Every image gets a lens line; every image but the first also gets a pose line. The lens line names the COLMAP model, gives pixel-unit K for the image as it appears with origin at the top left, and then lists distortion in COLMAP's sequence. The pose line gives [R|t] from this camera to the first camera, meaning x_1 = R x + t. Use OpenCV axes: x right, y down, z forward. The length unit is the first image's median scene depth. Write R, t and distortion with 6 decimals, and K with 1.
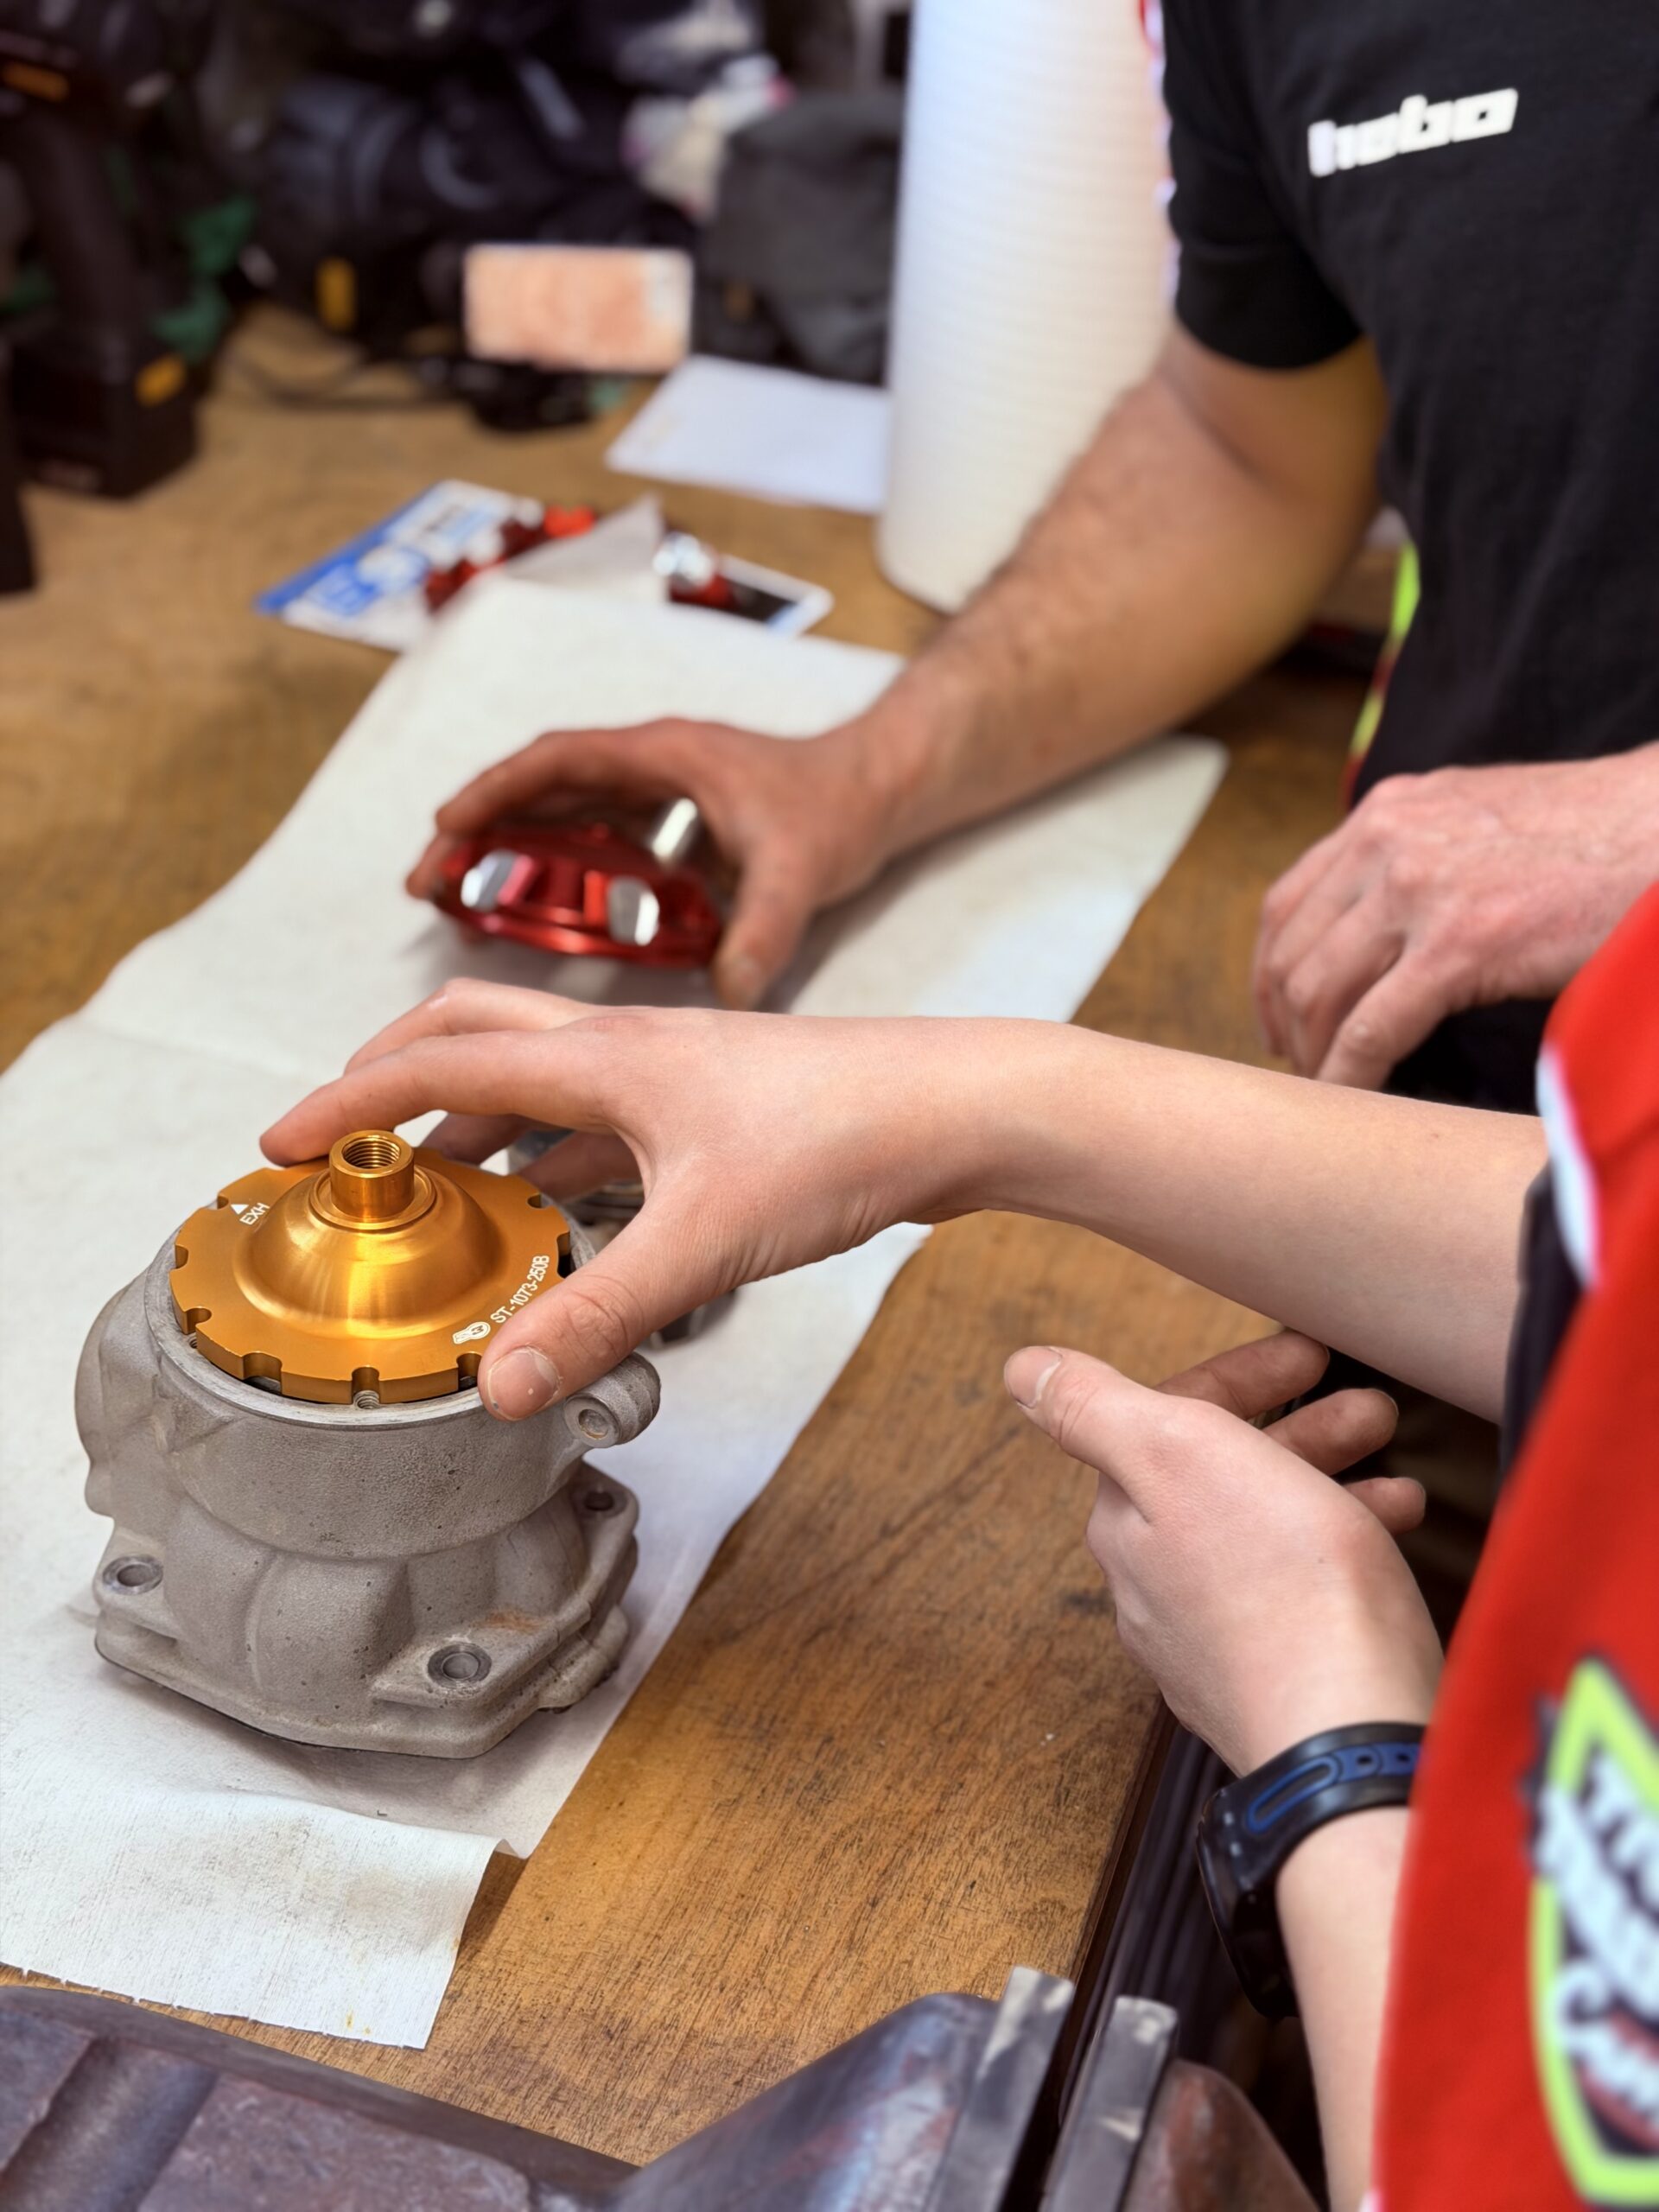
lens RADIAL K [[3085.0, 0, 768.8], [0, 3085.0, 1195.4], [0, 0, 1]] dist [0.200518, -0.578940]
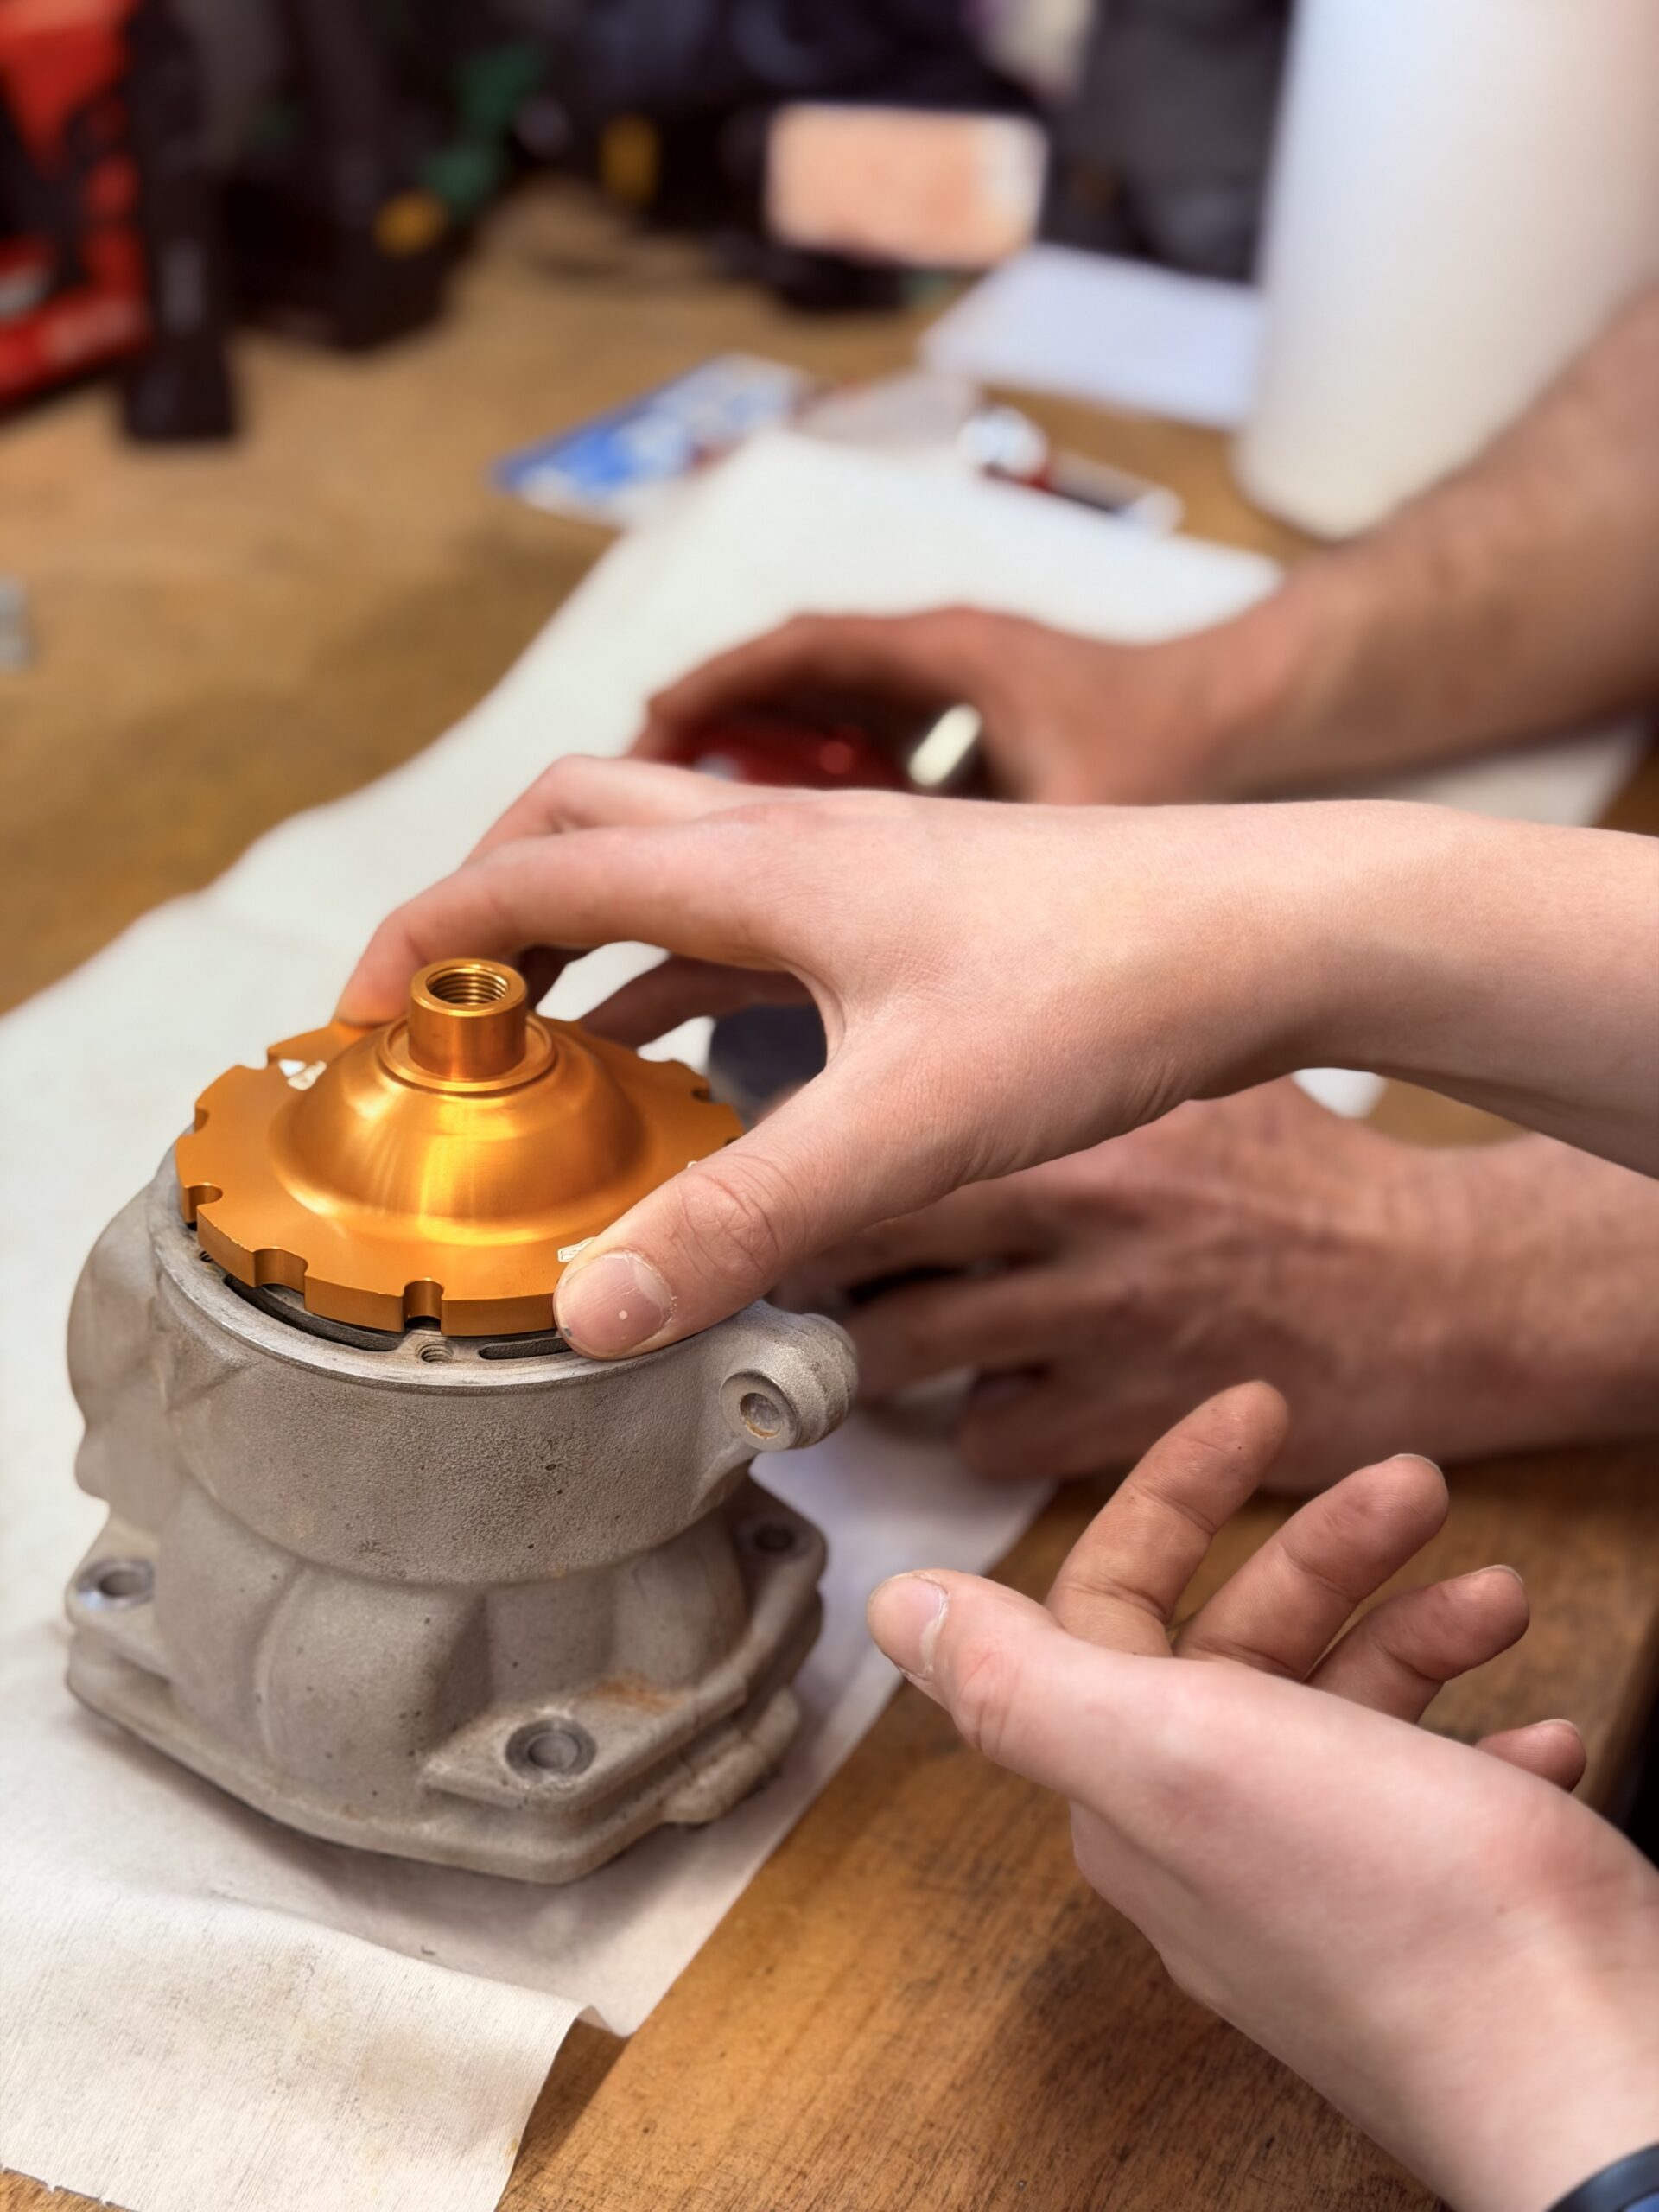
lens RADIAL K [[3085.0, 0, 768.8], [0, 3085.0, 1195.4], [0, 0, 1]] dist [0.200518, -0.578940]
pose [[0.992966, 0.073363, -0.092932, 0.005007], [-0.076519, 0.996590, -0.030866, 0.044080], [0.090351, 0.037760, 0.995194, 0.298987]]
